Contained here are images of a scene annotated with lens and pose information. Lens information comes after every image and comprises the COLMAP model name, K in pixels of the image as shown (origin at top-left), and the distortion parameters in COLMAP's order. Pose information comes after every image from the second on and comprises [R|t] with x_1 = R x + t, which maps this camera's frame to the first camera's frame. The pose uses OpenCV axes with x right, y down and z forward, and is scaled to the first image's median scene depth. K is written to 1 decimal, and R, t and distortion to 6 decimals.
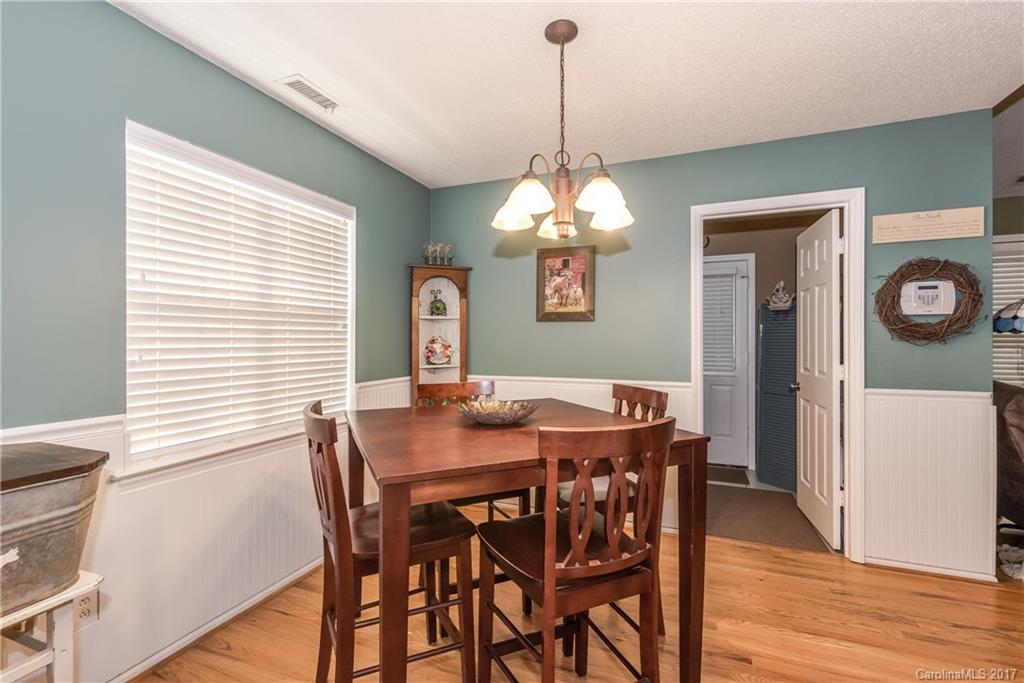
lens RADIAL K [[442.1, 0, 506.3], [0, 442.1, 342.6], [0, 0, 1]] dist [0.000398, -0.000221]
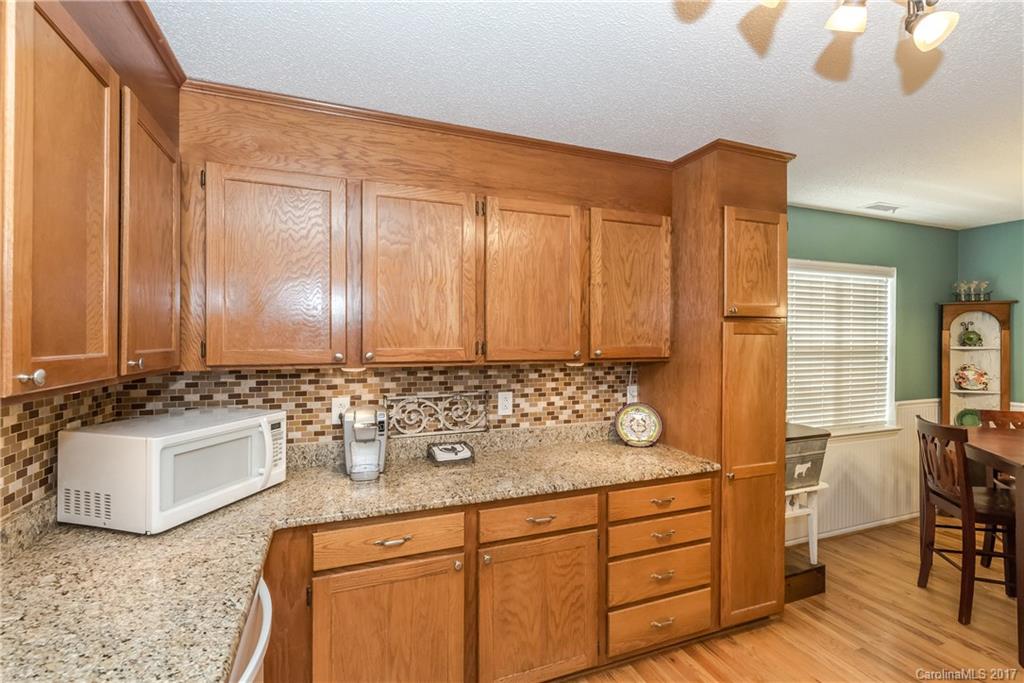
lens RADIAL K [[442.1, 0, 506.3], [0, 442.1, 342.6], [0, 0, 1]] dist [0.000398, -0.000221]
pose [[0.677989, 0.007013, -0.735039, -0.140496], [-0.004625, 0.999975, 0.005275, -0.075378], [0.735058, -0.000177, 0.678005, -0.658998]]
